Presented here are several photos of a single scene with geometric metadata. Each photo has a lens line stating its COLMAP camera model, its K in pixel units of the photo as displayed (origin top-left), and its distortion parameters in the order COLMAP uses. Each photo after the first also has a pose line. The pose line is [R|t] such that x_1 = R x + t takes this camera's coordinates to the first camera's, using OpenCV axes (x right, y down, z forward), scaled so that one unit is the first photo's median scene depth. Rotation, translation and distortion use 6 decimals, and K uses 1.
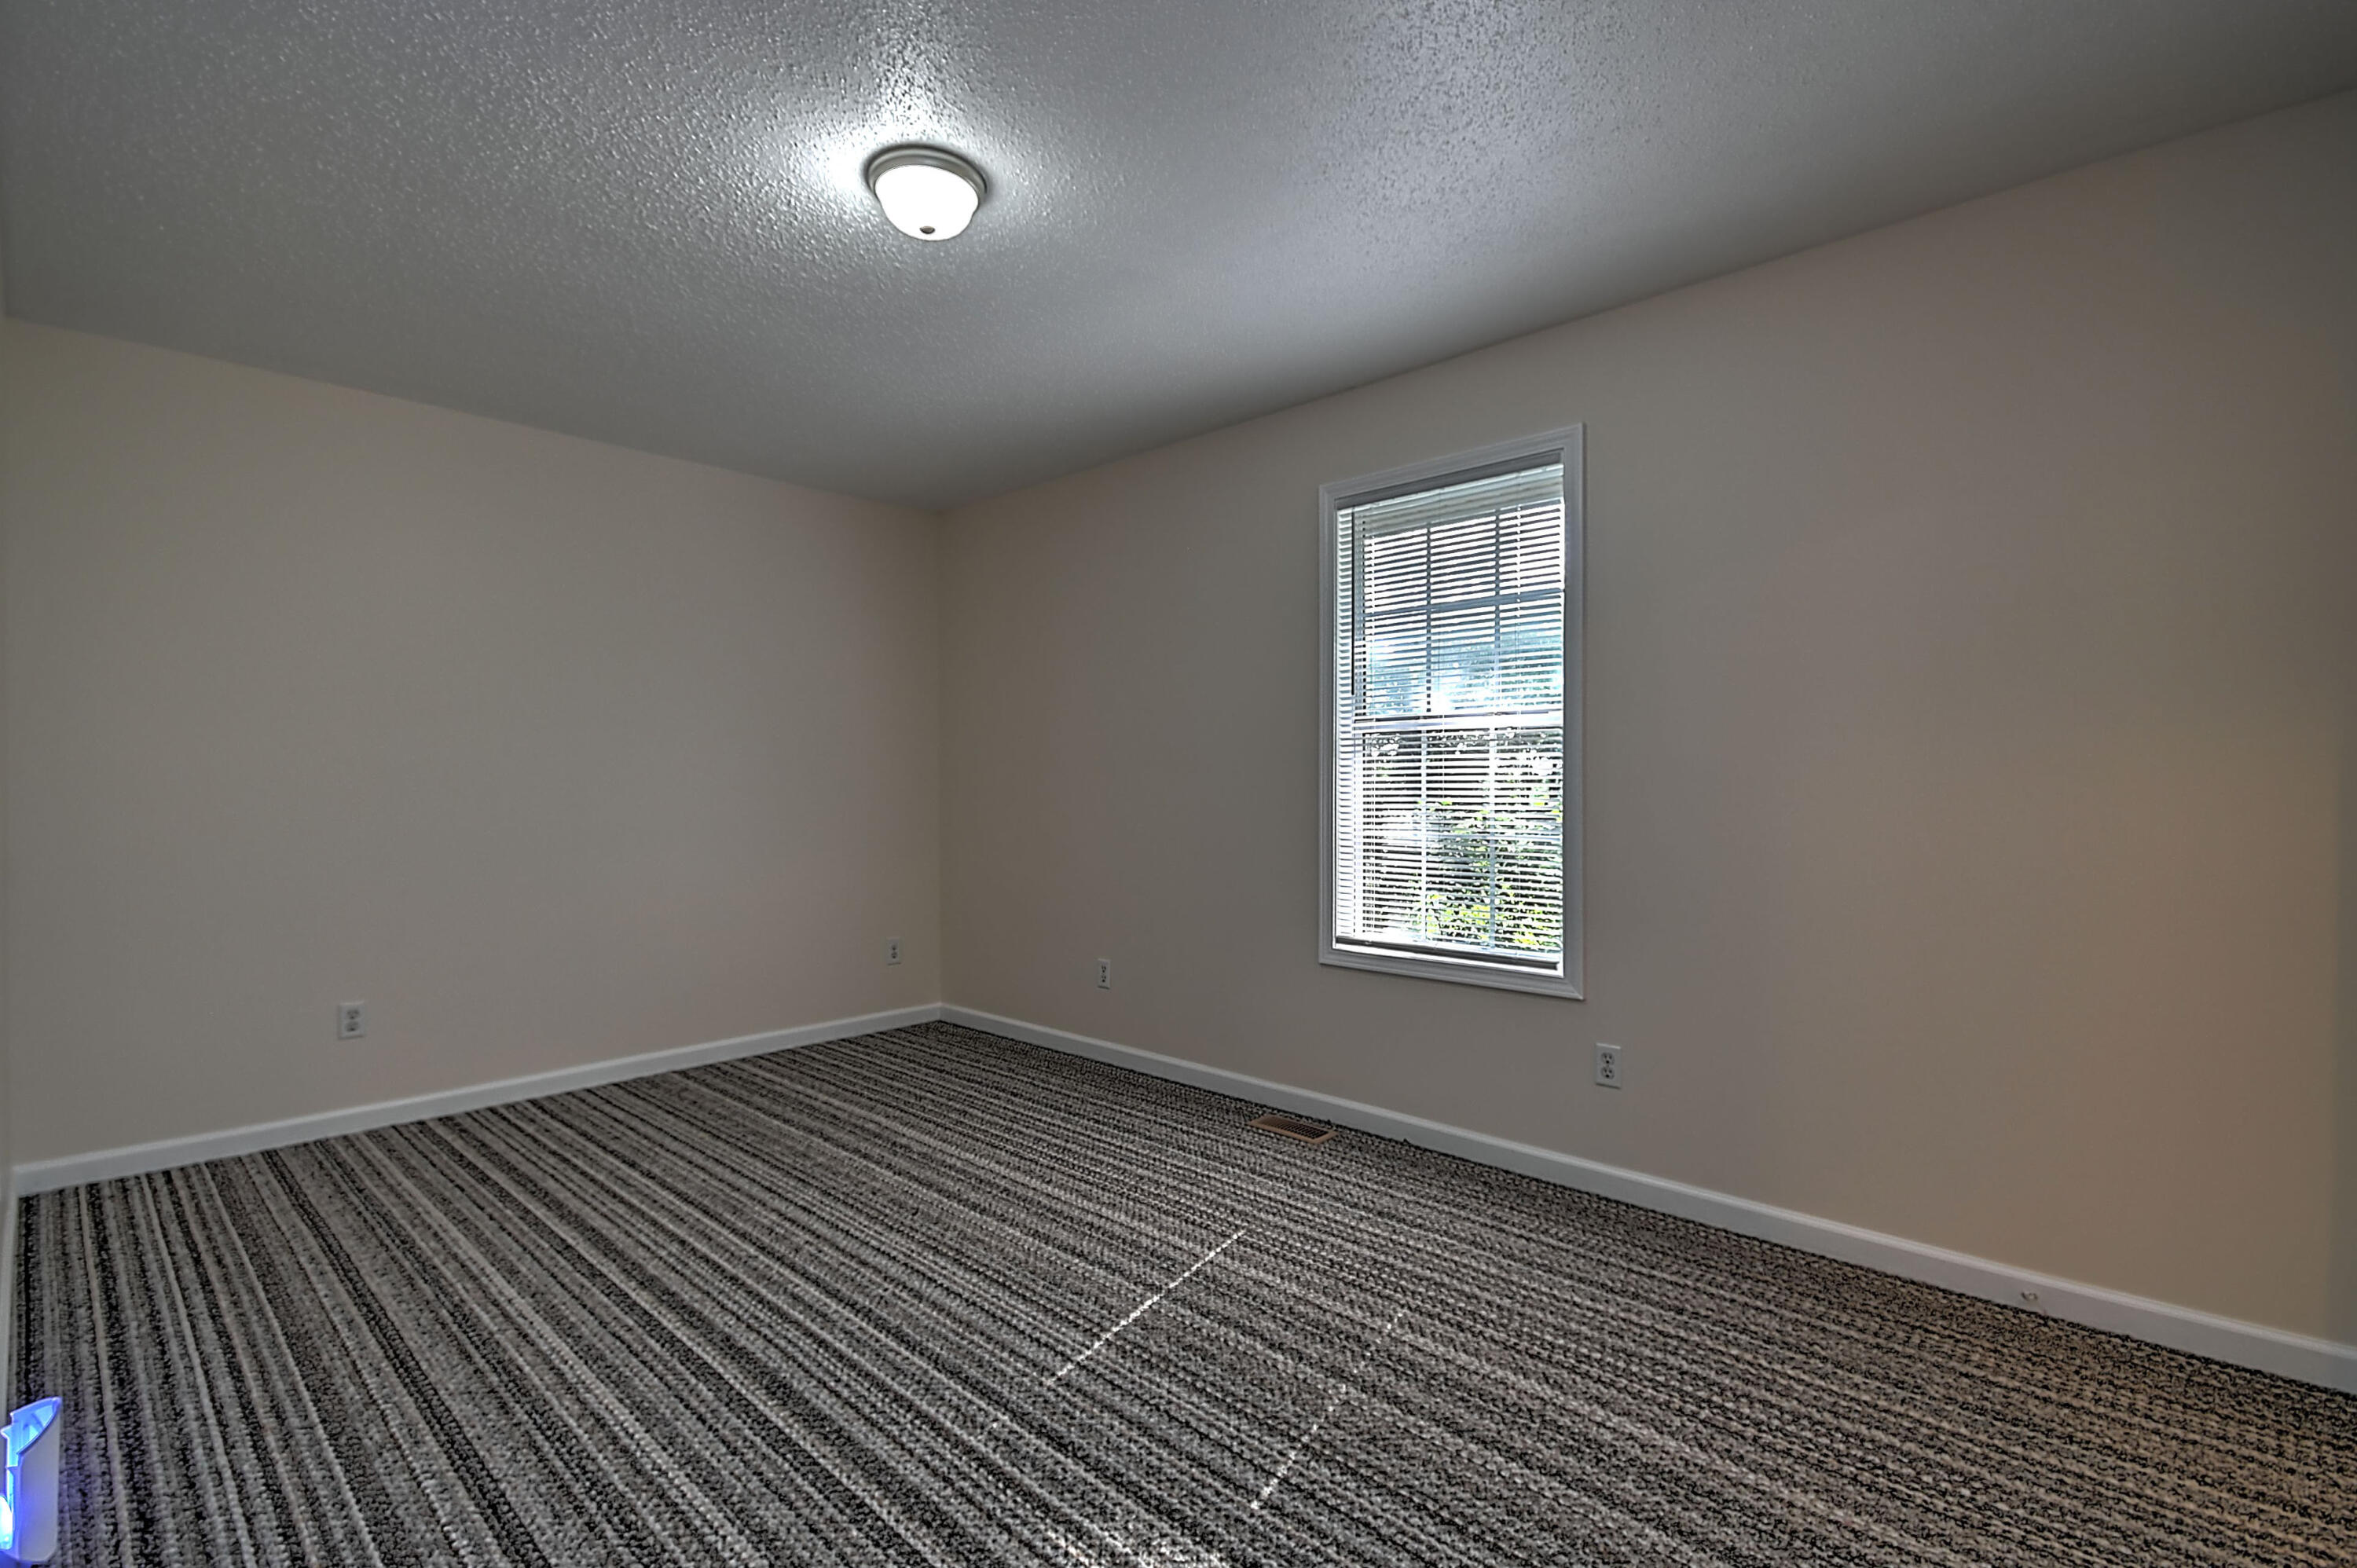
lens RADIAL K [[1047.0, 0, 1157.7], [0, 1047.0, 786.1], [0, 0, 1]] dist [0.013199, -0.009851]
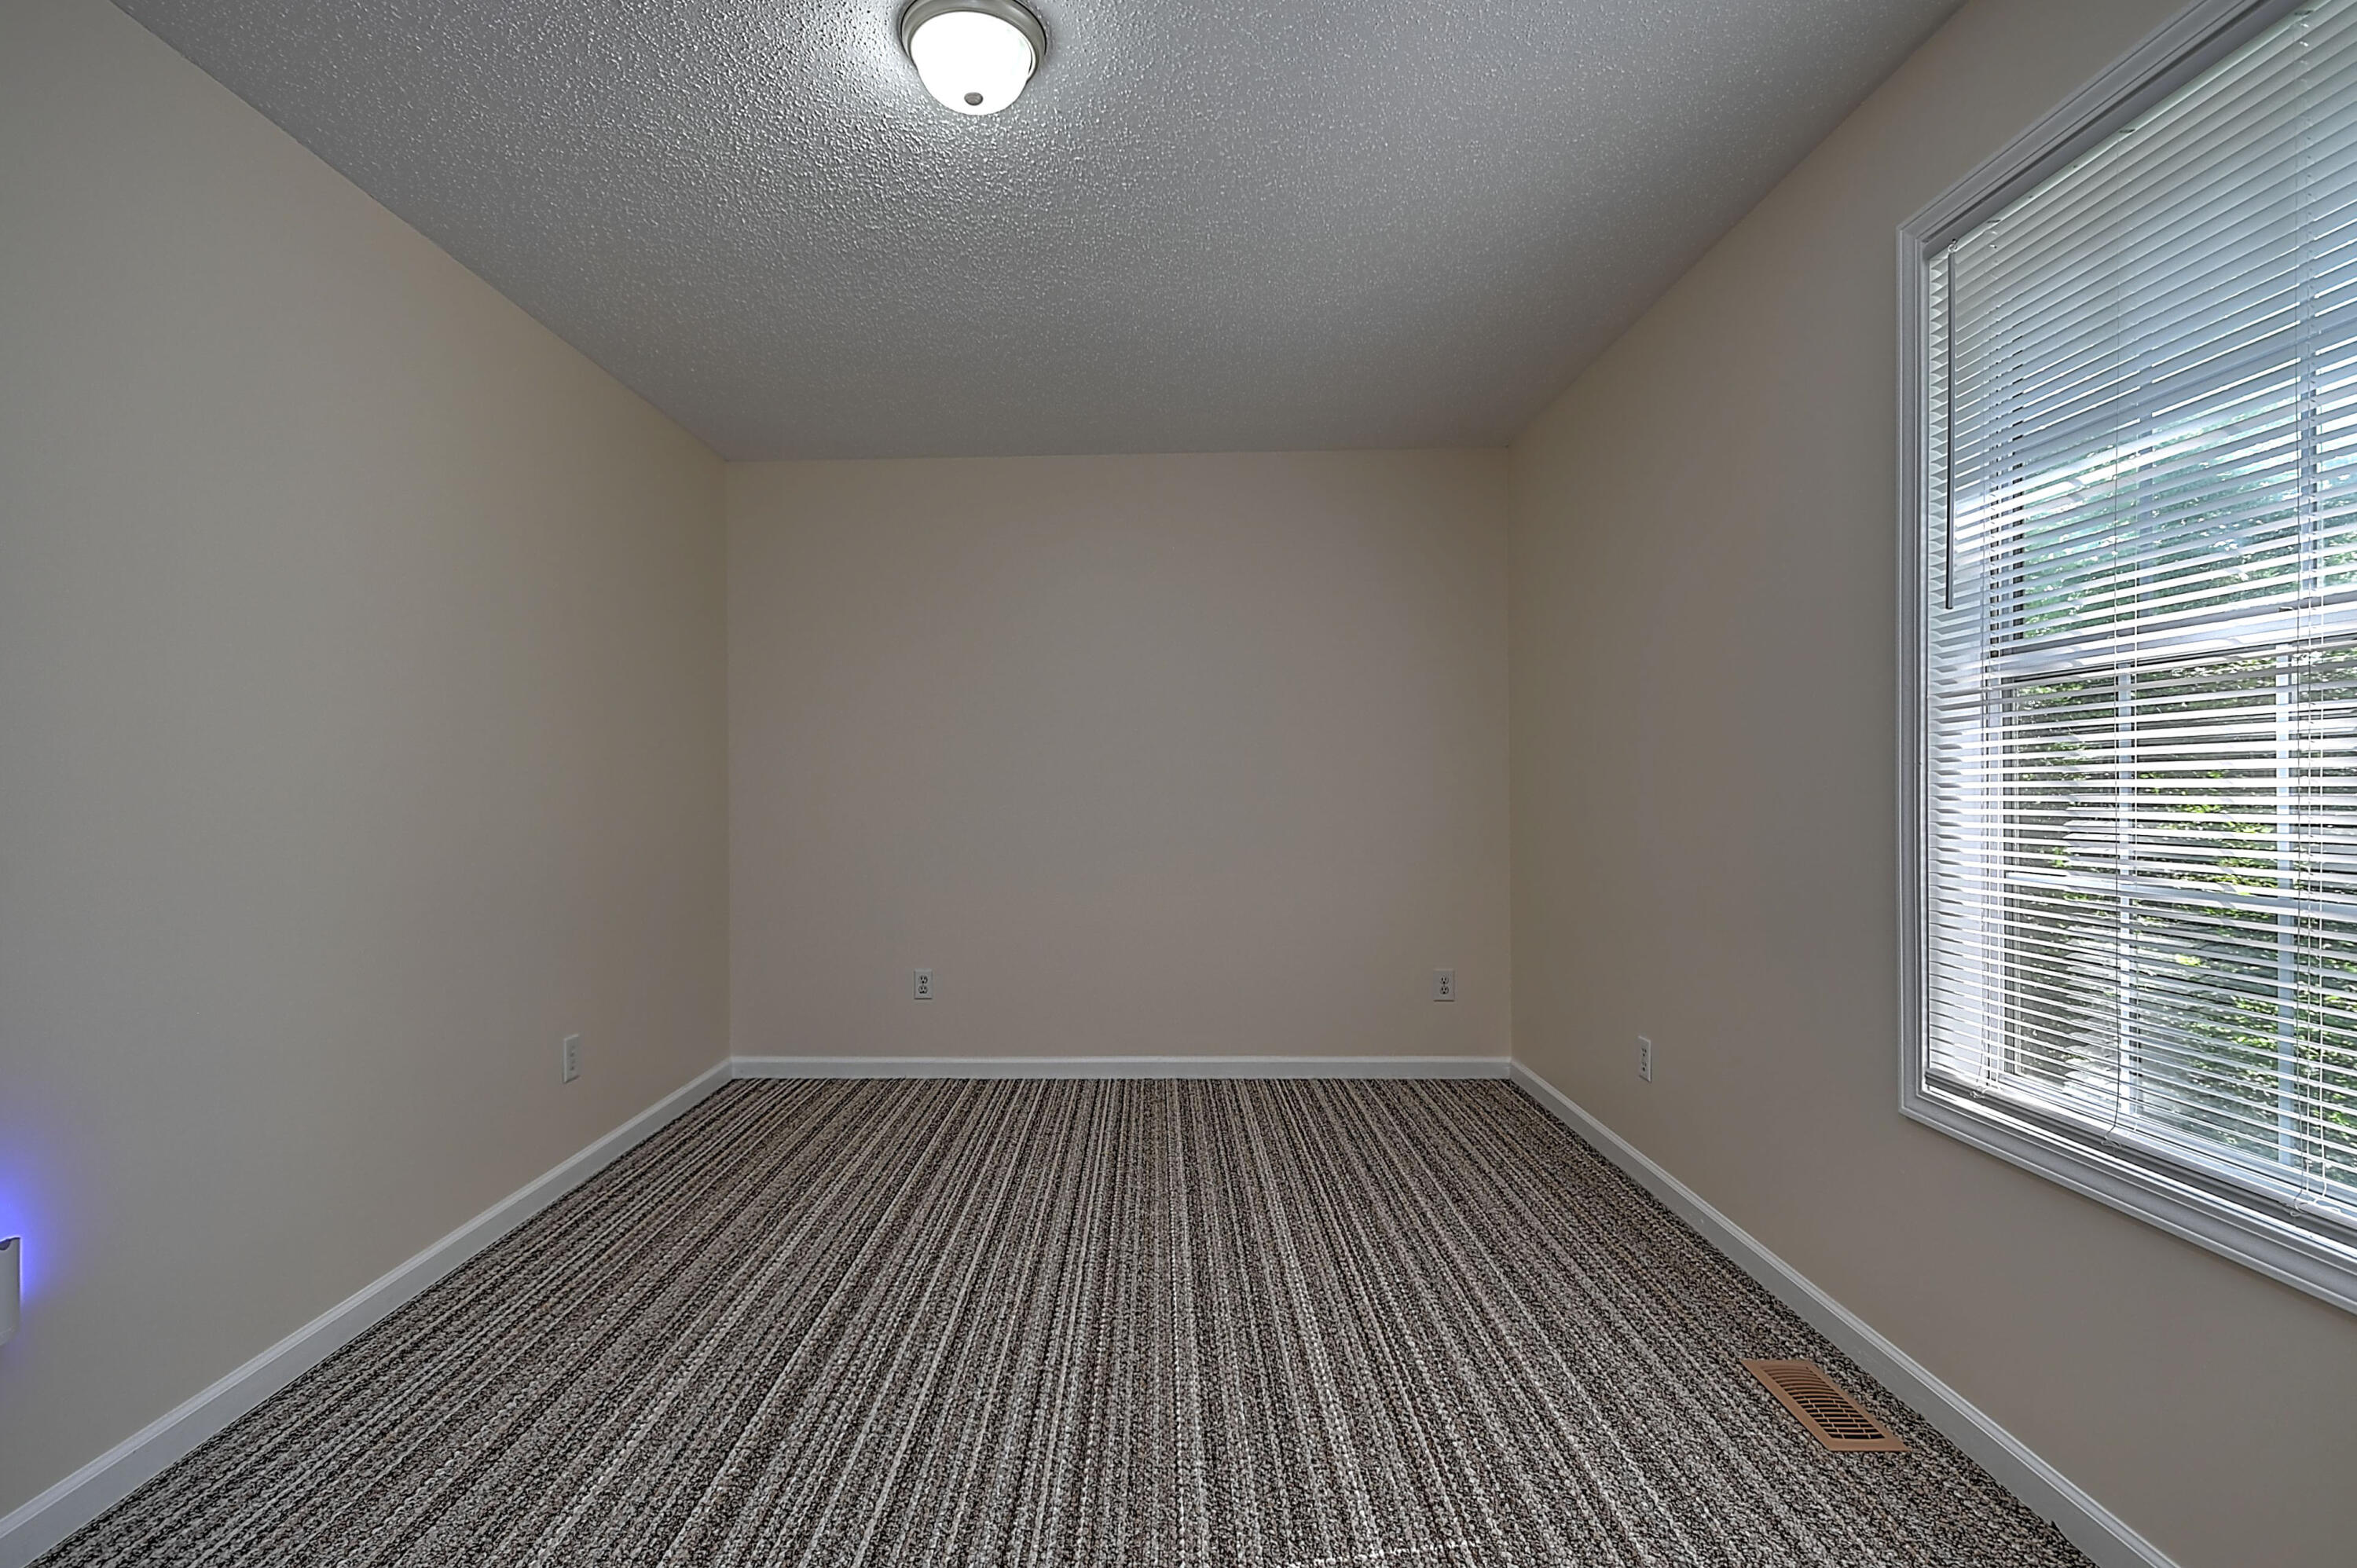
lens RADIAL K [[1078.7, 0, 1158.7], [0, 1078.7, 784.6], [0, 0, 1]] dist [0.010973, -0.001236]
pose [[0.679482, -0.005028, -0.733675, 0.366595], [0.002456, 0.999987, -0.004579, 0.001302], [0.733688, 0.001309, 0.679485, 0.408431]]
